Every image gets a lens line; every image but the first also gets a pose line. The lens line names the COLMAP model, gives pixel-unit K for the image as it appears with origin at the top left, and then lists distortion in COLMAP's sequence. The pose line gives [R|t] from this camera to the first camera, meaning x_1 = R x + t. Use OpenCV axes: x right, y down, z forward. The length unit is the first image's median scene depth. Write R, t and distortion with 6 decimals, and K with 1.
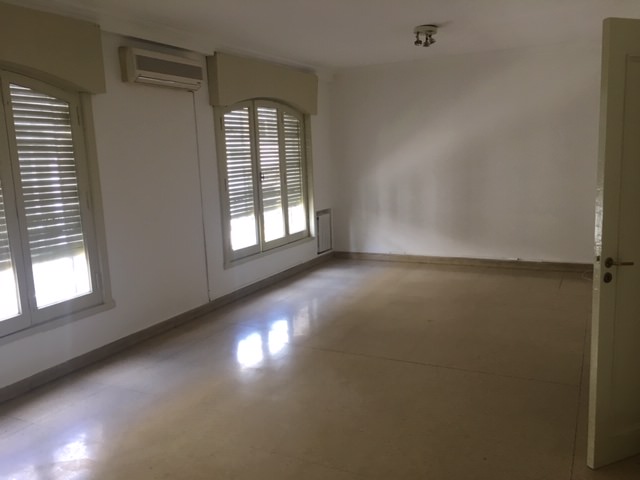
lens RADIAL K [[549.9, 0, 320.0], [0, 549.9, 240.0], [0, 0, 1]] dist [0.073026, -0.103868]
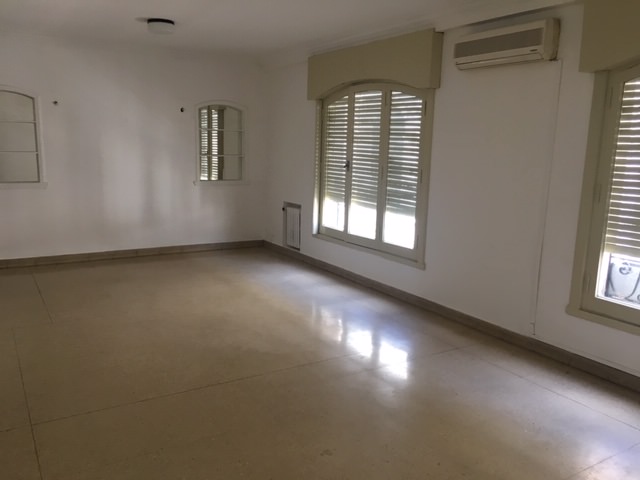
lens RADIAL K [[549.9, 0, 320.0], [0, 549.9, 240.0], [0, 0, 1]] dist [0.073026, -0.103868]
pose [[-0.530349, 0.180574, -0.828325, 0.744445], [-0.131483, 0.947711, 0.290784, -0.264270], [0.837522, 0.263128, -0.478875, 1.424779]]
